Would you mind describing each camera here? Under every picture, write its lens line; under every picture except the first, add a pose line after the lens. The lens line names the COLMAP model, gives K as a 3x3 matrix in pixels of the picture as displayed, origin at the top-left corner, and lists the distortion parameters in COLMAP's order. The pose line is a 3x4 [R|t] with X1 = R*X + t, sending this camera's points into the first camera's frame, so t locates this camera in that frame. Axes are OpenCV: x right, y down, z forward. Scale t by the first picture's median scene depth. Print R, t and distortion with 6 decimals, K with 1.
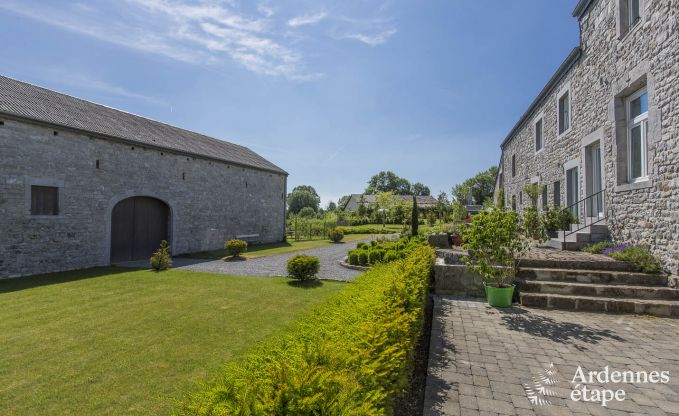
lens RADIAL K [[365.8, 0, 339.5], [0, 365.8, 208.0], [0, 0, 1]] dist [0.006715, 0.000702]
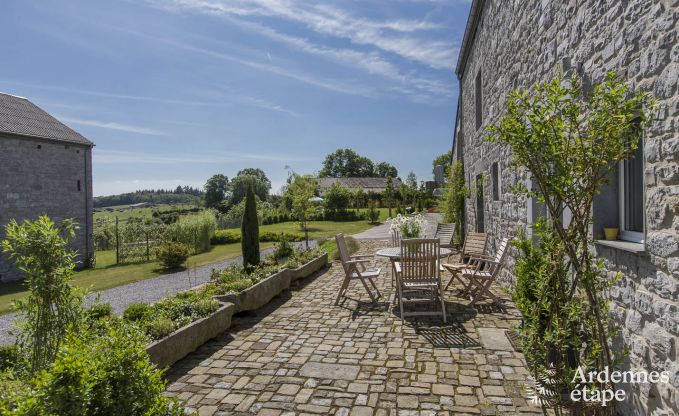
lens RADIAL K [[383.7, 0, 339.5], [0, 383.7, 208.0], [0, 0, 1]] dist [0.001250, 0.000132]
pose [[0.998413, -0.025651, 0.050143, 0.147827], [0.023527, 0.998820, 0.042494, -0.009965], [-0.051174, -0.041247, 0.997838, 0.289009]]
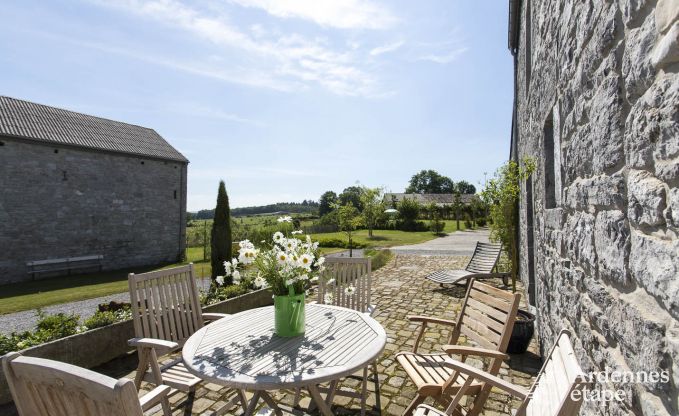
lens RADIAL K [[293.2, 0, 348.2], [0, 293.2, 225.7], [0, 0, 1]] dist [0.000476, 0.000035]
pose [[0.975190, 0.007377, -0.221249, 0.198474], [0.006842, 0.997963, 0.063432, -0.005194], [0.221266, -0.063372, 0.973152, 0.388459]]
